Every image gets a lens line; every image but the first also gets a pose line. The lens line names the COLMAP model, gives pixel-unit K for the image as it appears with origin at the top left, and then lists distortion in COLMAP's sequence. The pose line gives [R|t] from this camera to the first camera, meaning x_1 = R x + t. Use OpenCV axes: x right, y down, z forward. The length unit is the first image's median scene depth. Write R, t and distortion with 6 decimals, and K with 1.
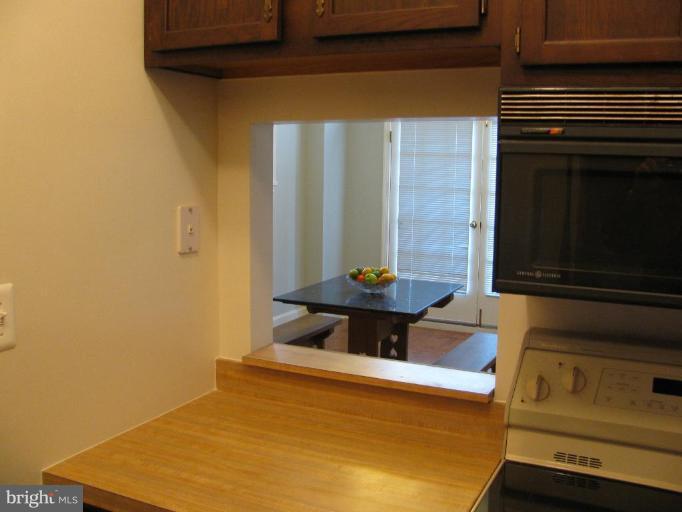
lens RADIAL K [[725.7, 0, 341.0], [0, 725.7, 256.0], [0, 0, 1]] dist [-0.146006, 0.040314]
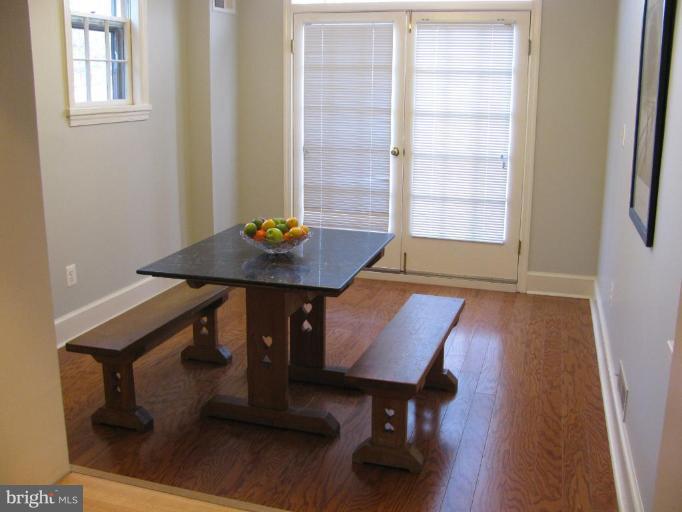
lens RADIAL K [[725.7, 0, 341.0], [0, 725.7, 256.0], [0, 0, 1]] dist [-0.146006, 0.040314]
pose [[0.990214, -0.040104, 0.133674, 0.007498], [0.025715, 0.993853, 0.107679, -0.018933], [-0.137171, -0.103188, 0.985158, 0.213895]]
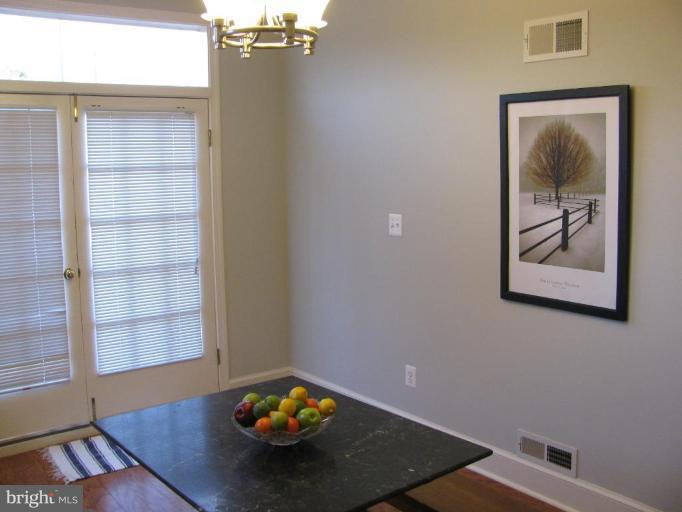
lens RADIAL K [[725.7, 0, 341.0], [0, 725.7, 256.0], [0, 0, 1]] dist [-0.146006, 0.040314]
pose [[0.450171, -0.141469, 0.881665, -0.314076], [0.137431, 0.986583, 0.088132, -0.098074], [-0.882303, 0.081494, 0.463573, 0.591411]]
